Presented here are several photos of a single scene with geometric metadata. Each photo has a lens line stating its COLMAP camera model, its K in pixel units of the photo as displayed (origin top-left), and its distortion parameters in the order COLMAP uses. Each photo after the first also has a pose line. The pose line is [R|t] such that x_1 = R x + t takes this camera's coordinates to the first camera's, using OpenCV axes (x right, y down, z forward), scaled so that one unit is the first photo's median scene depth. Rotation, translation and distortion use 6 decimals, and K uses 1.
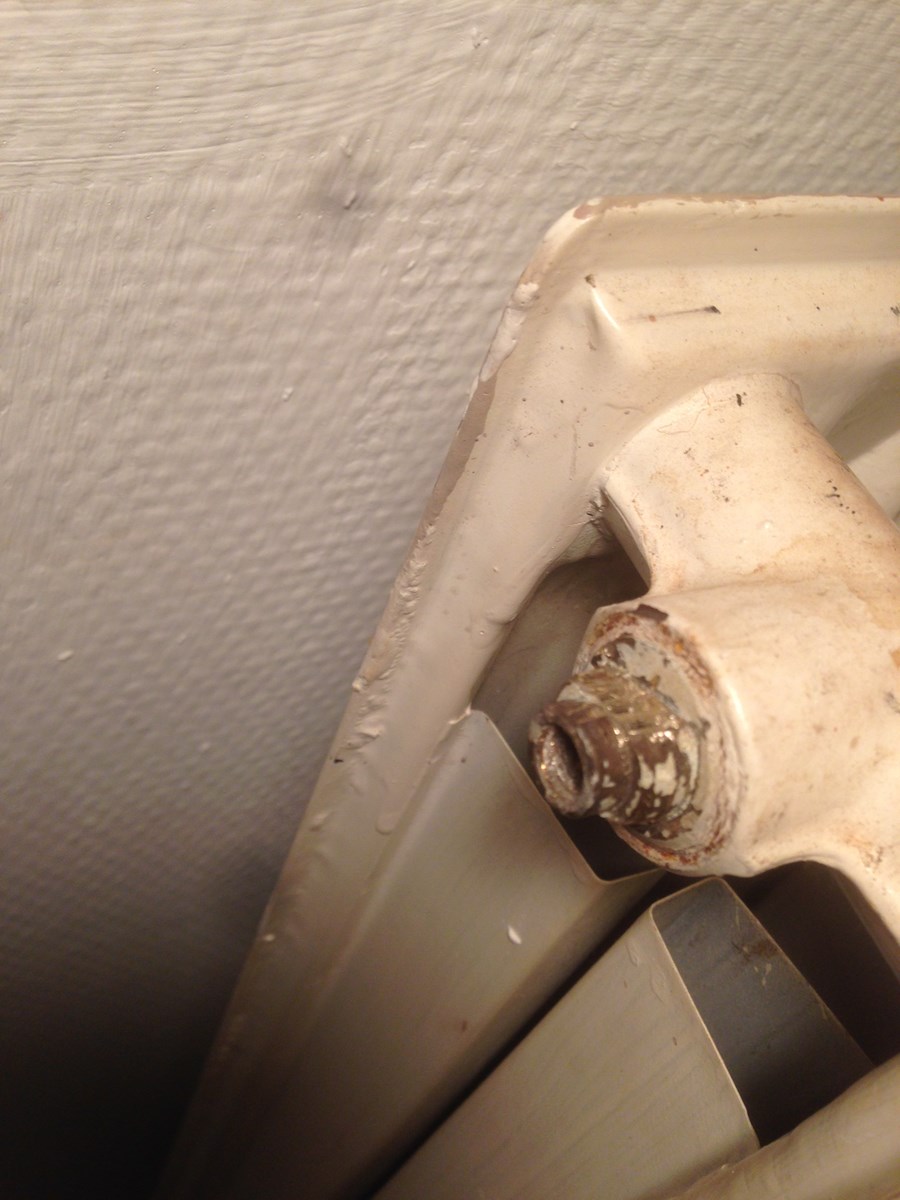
lens RADIAL K [[1156.8, 0, 372.8], [0, 1156.8, 625.4], [0, 0, 1]] dist [0.063149, -0.225265]
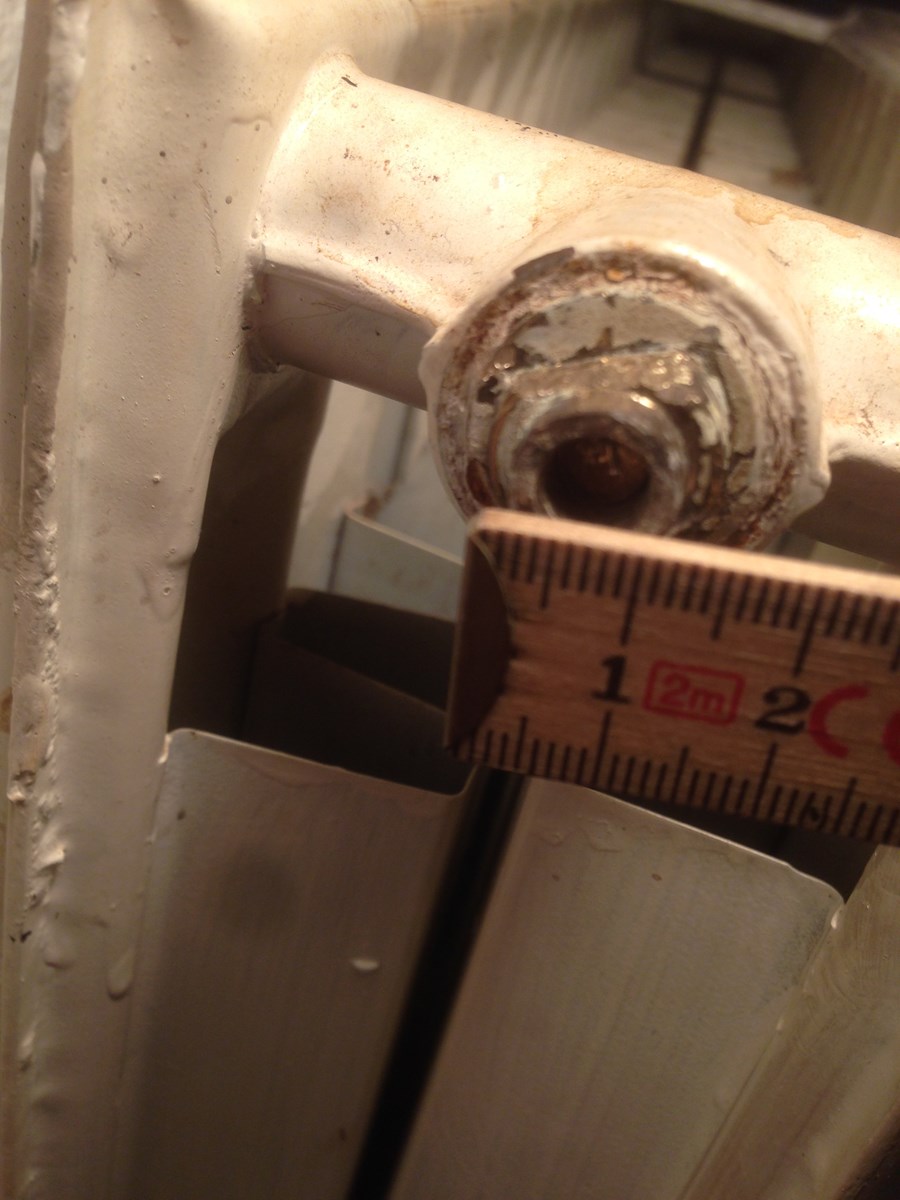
lens RADIAL K [[1183.1, 0, 476.5], [0, 1183.1, 600.5], [0, 0, 1]] dist [0.100474, -0.250788]
pose [[0.625524, -0.496669, 0.601697, -0.215268], [0.557131, 0.824239, 0.101172, 0.041538], [-0.546191, 0.271938, 0.792291, 0.338128]]
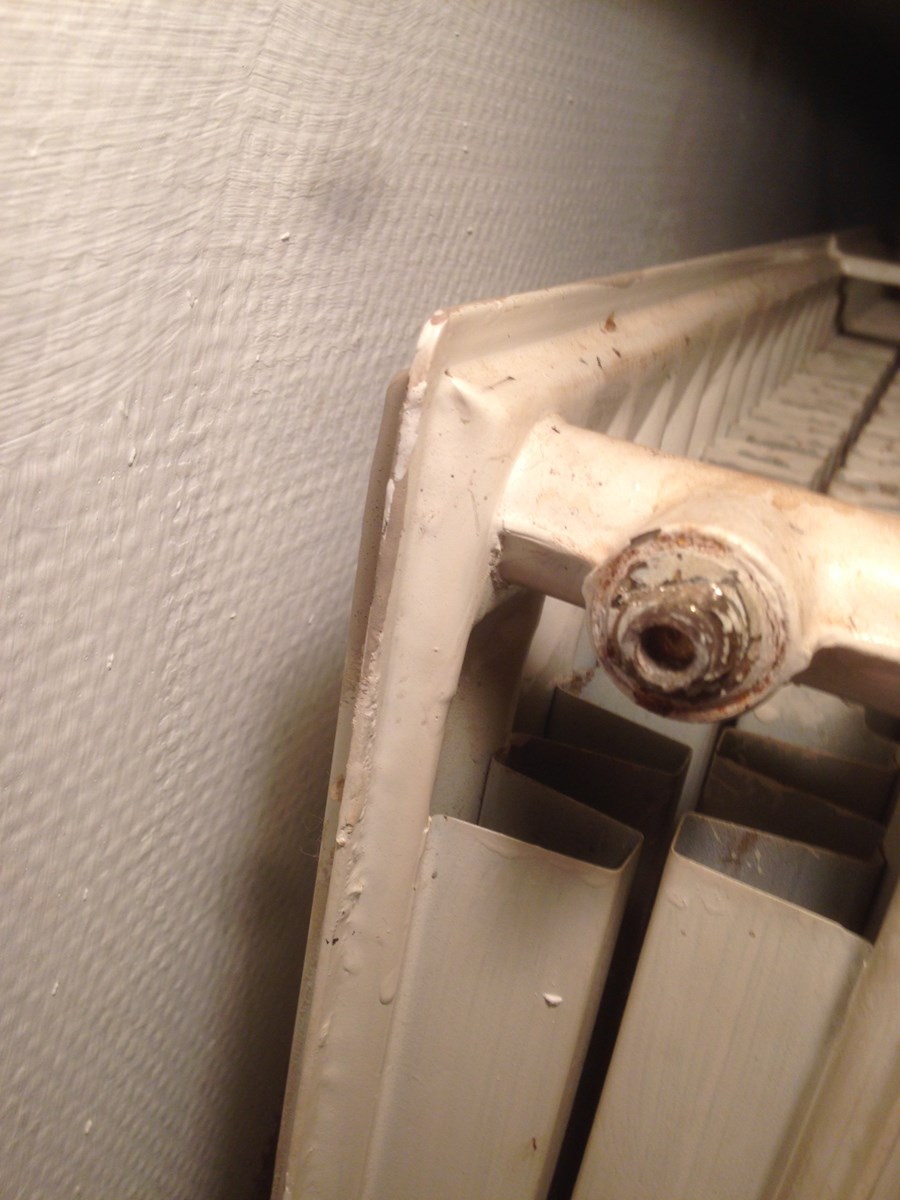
lens RADIAL K [[1155.3, 0, 450.0], [0, 1155.3, 600.0], [0, 0, 1]] dist [-0.014917, 0.012591]
pose [[0.768482, -0.372789, 0.520061, -0.437798], [0.519613, 0.837880, -0.167212, 0.104676], [-0.373414, 0.398730, 0.837602, -0.002194]]
